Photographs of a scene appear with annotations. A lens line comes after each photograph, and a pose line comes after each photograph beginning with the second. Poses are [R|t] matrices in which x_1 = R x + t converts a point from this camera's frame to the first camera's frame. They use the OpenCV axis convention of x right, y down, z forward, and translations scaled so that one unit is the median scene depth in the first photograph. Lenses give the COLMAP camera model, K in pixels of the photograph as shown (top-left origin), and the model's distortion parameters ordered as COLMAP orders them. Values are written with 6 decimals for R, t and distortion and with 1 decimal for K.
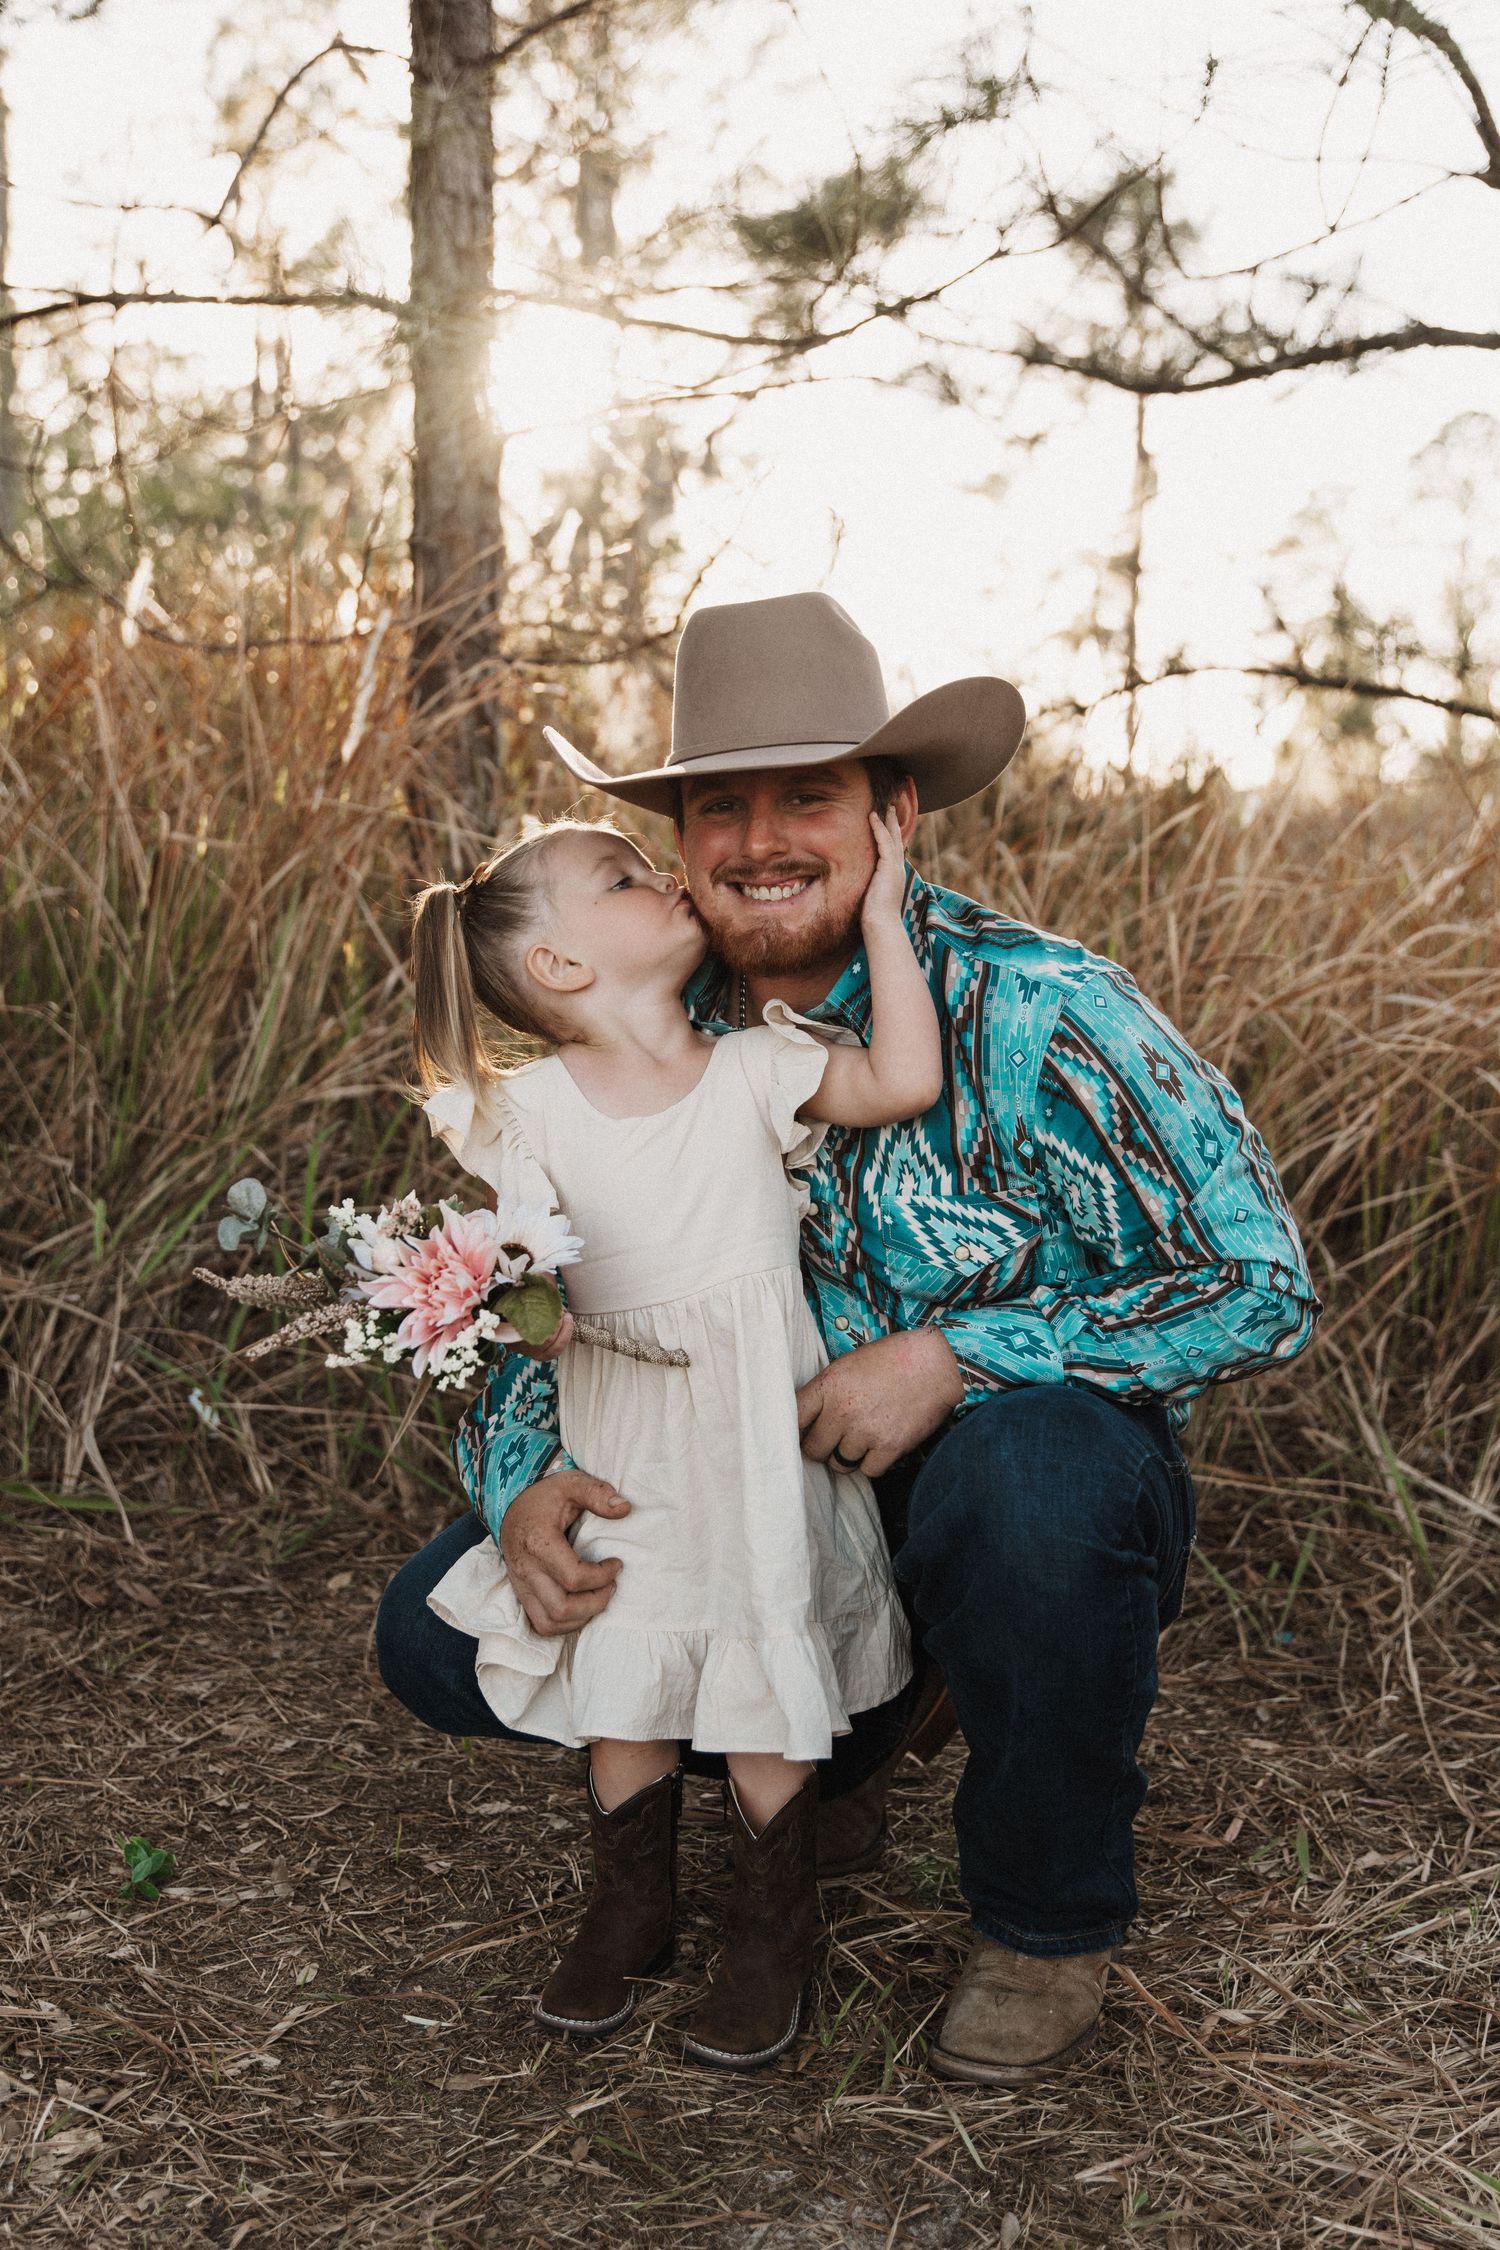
lens RADIAL K [[2433.5, 0, 750.0], [0, 2433.5, 1125.0], [0, 0, 1]] dist [-0.002031, -0.009540]
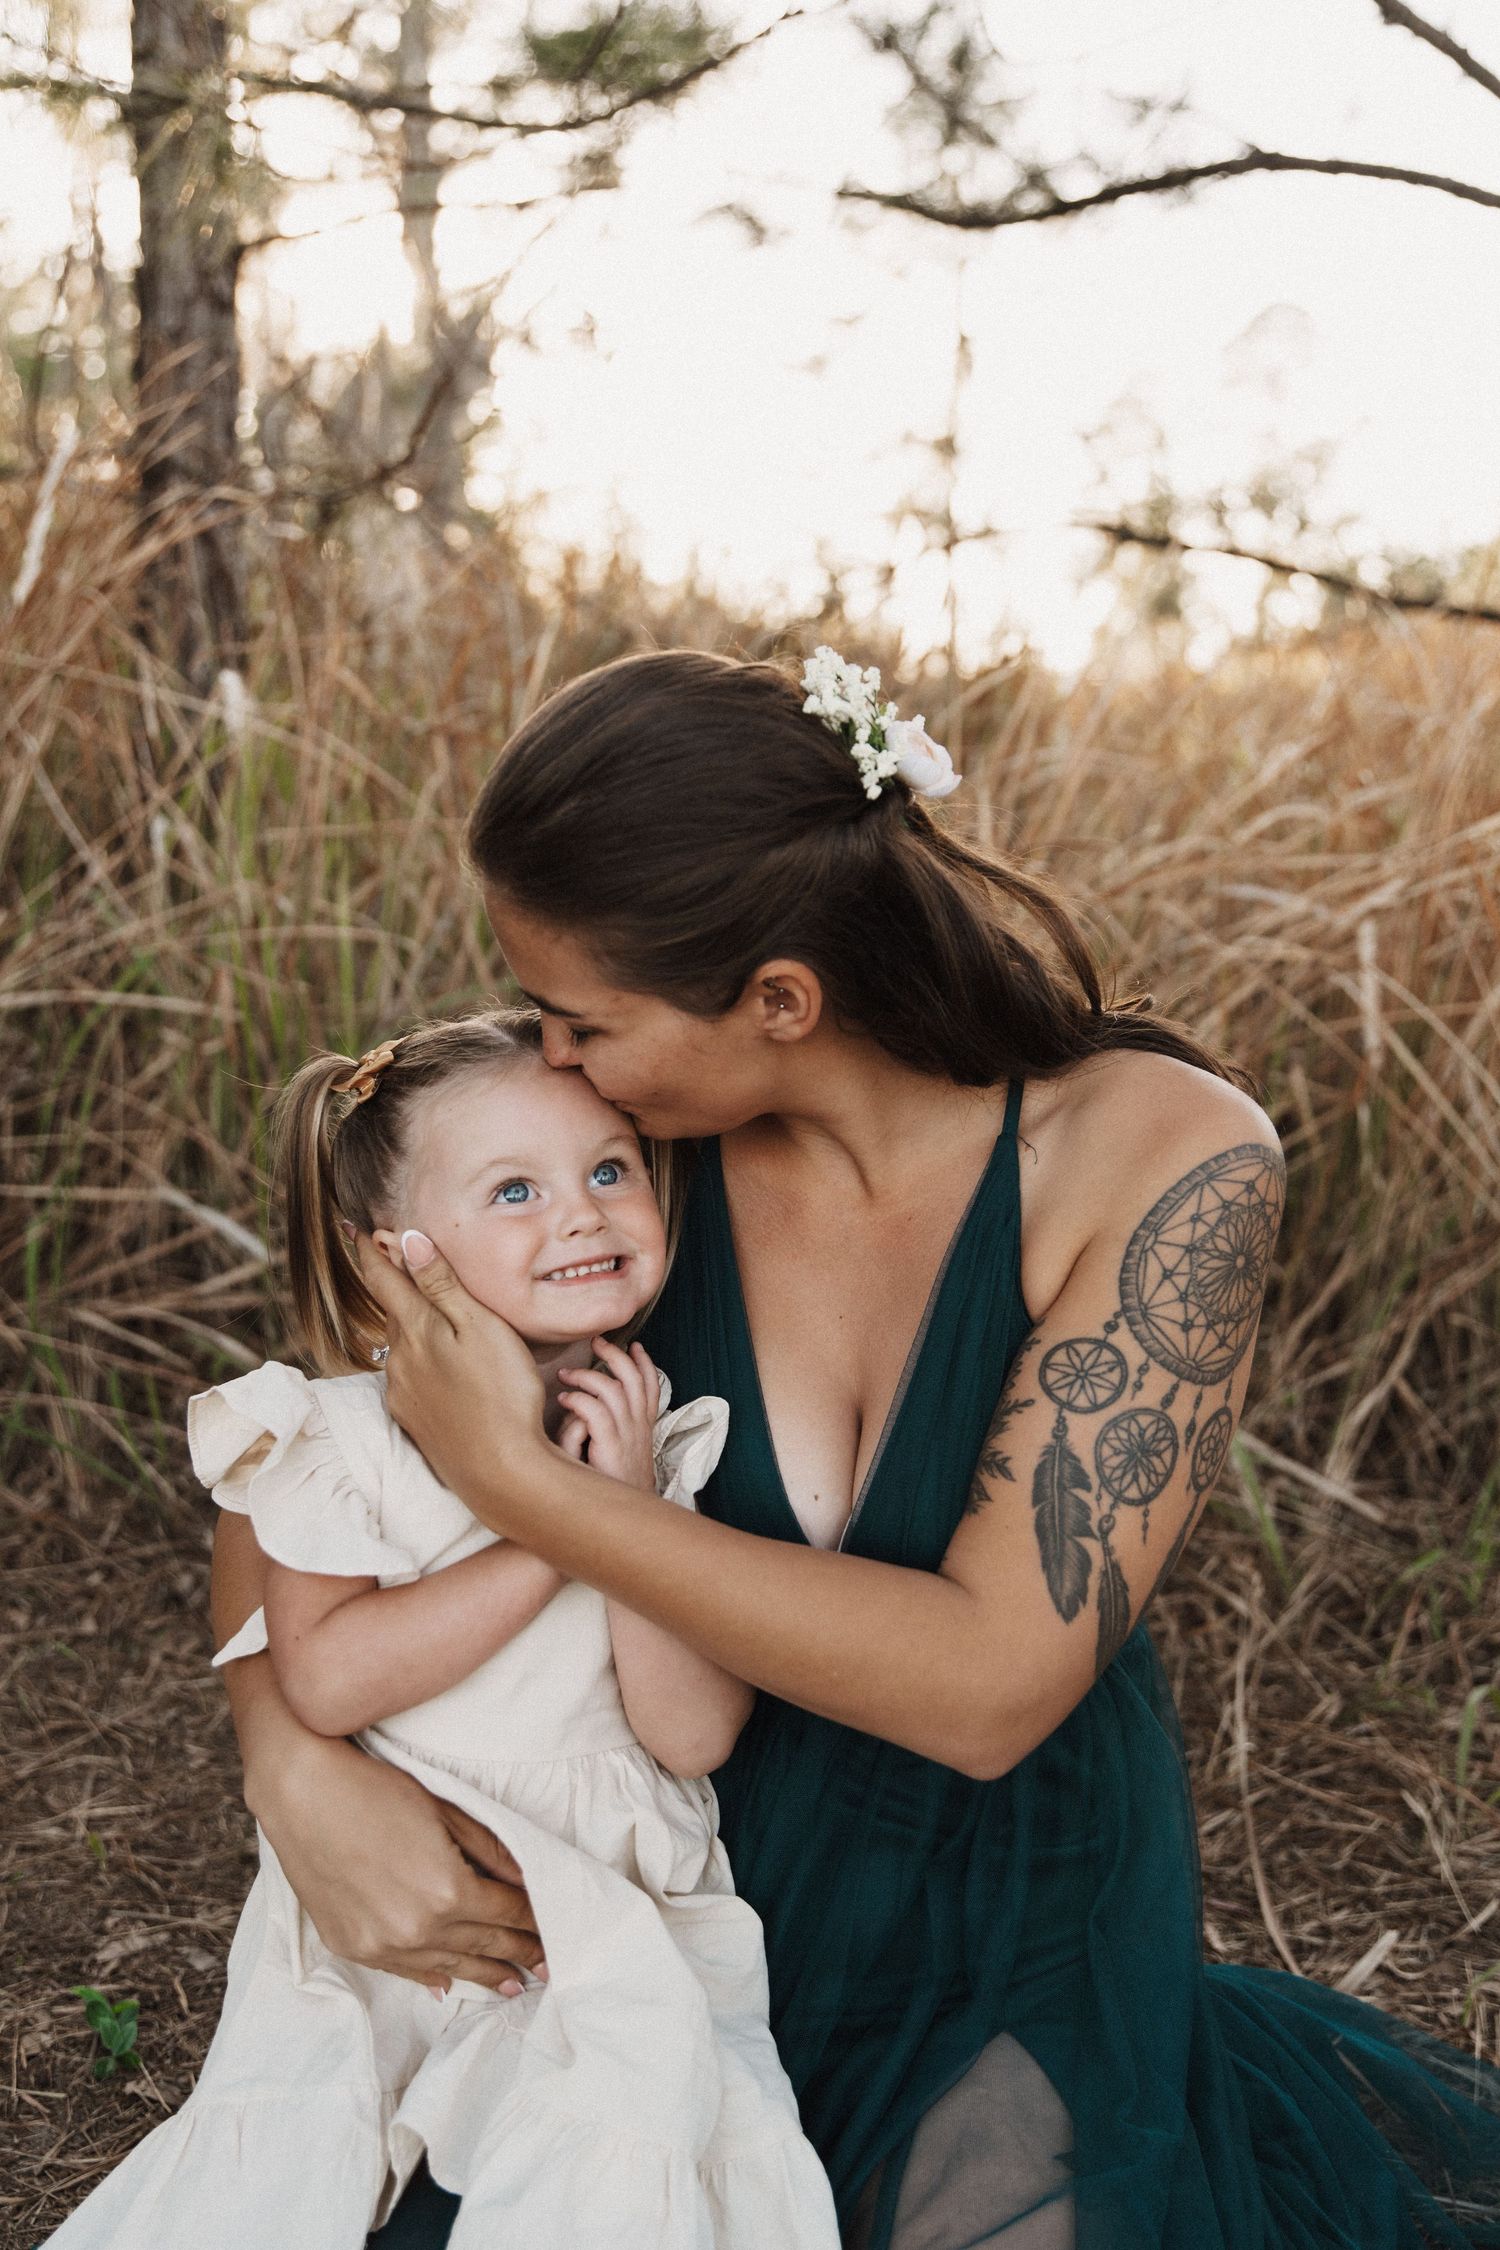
lens RADIAL K [[2433.5, 0, 750.0], [0, 2433.5, 1125.0], [0, 0, 1]] dist [-0.002031, -0.009540]
pose [[0.997227, -0.006206, 0.074164, 0.025893], [0.002625, 0.998830, 0.048280, -0.010849], [-0.074377, -0.047952, 0.996077, 0.139317]]
